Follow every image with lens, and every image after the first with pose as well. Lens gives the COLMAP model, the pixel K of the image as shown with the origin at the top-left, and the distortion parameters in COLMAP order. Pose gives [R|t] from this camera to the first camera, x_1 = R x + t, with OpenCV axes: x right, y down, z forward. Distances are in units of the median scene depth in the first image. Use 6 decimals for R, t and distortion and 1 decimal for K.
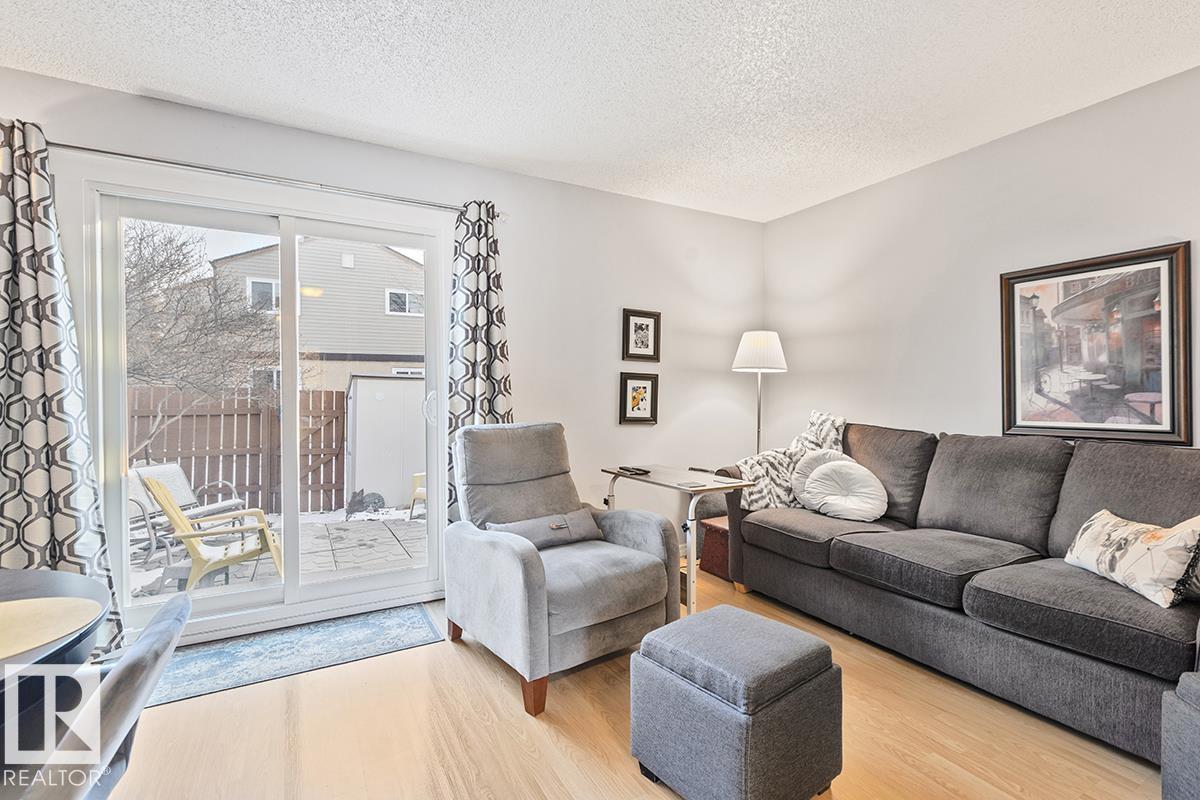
lens RADIAL K [[546.5, 0, 601.2], [0, 546.5, 396.0], [0, 0, 1]] dist [0.003137, 0.000582]
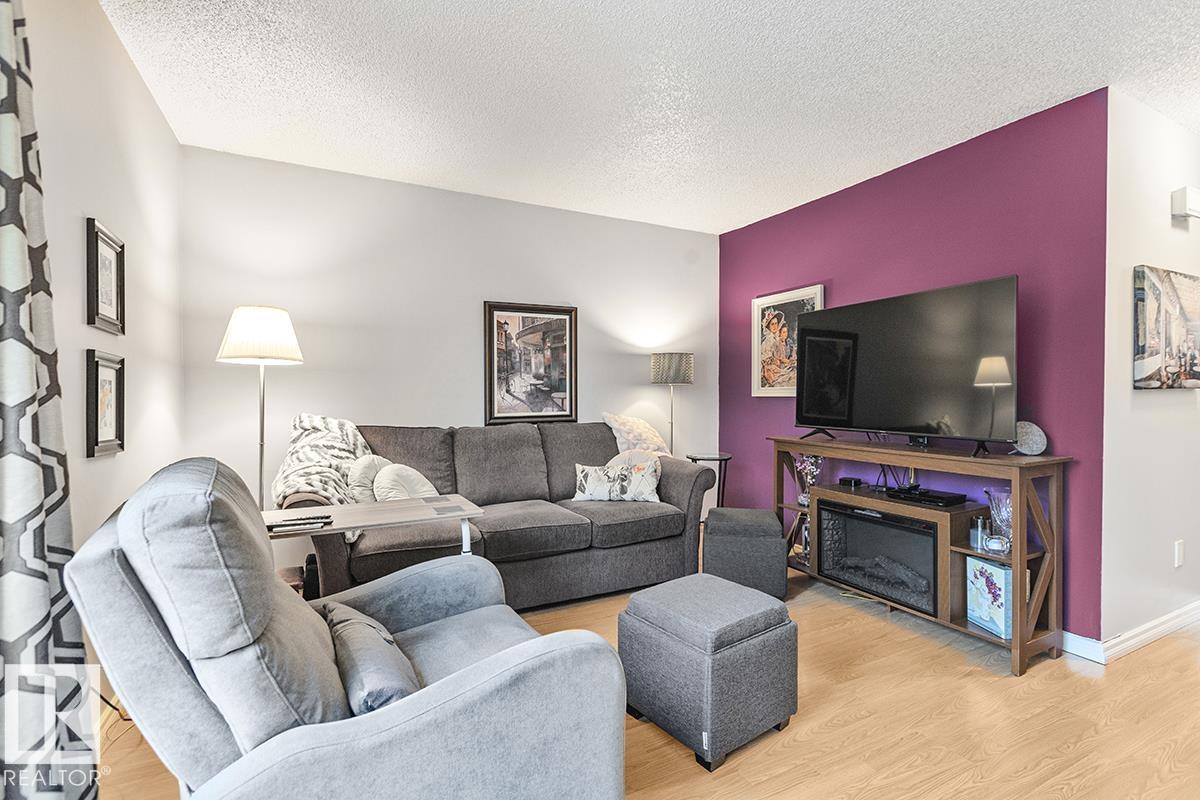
lens RADIAL K [[546.5, 0, 598.8], [0, 546.5, 395.8], [0, 0, 1]] dist [0.003137, 0.000582]
pose [[0.036189, -0.006169, 0.999326, -0.611277], [0.004724, 0.999971, 0.006002, -0.005266], [-0.999334, 0.004504, 0.036217, 0.756030]]
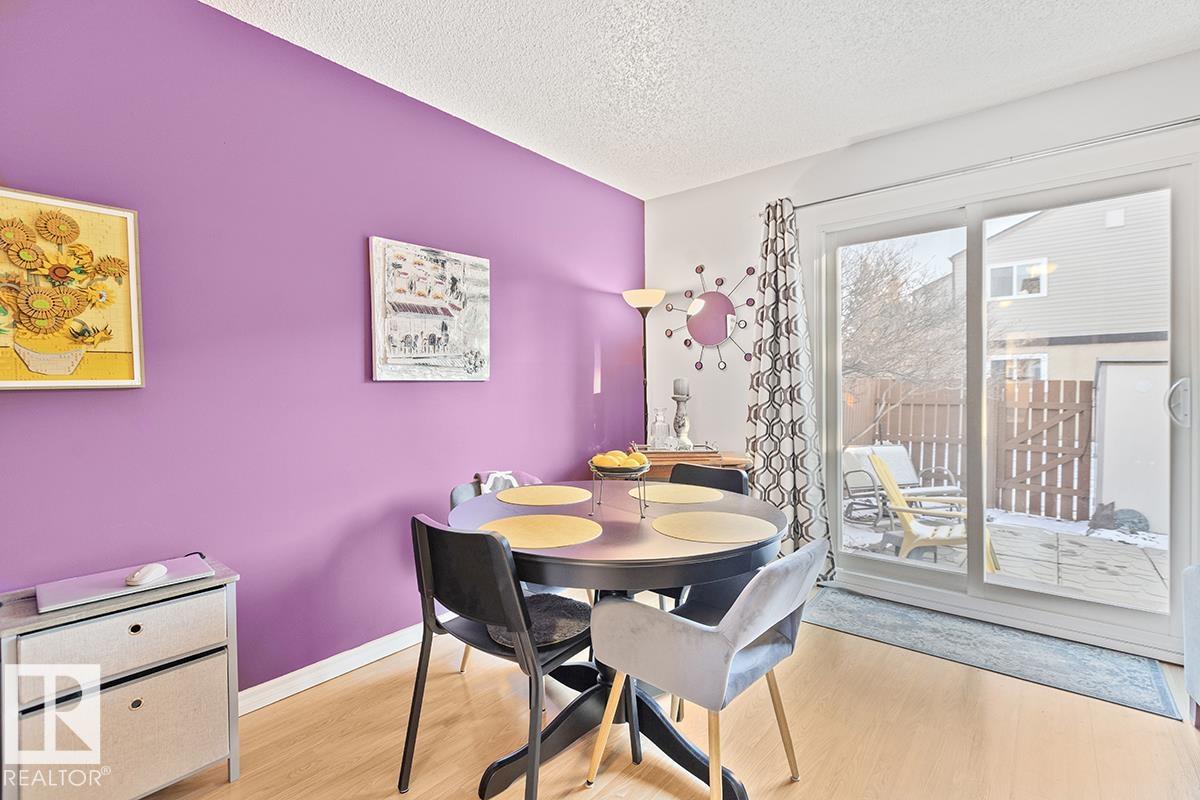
lens RADIAL K [[546.5, 0, 603.4], [0, 546.5, 396.5], [0, 0, 1]] dist [0.003137, 0.000582]
pose [[0.366171, 0.015009, -0.930427, 0.104408], [0.001339, 0.999860, 0.016656, 0.000870], [0.930547, -0.007345, 0.366099, 0.017222]]
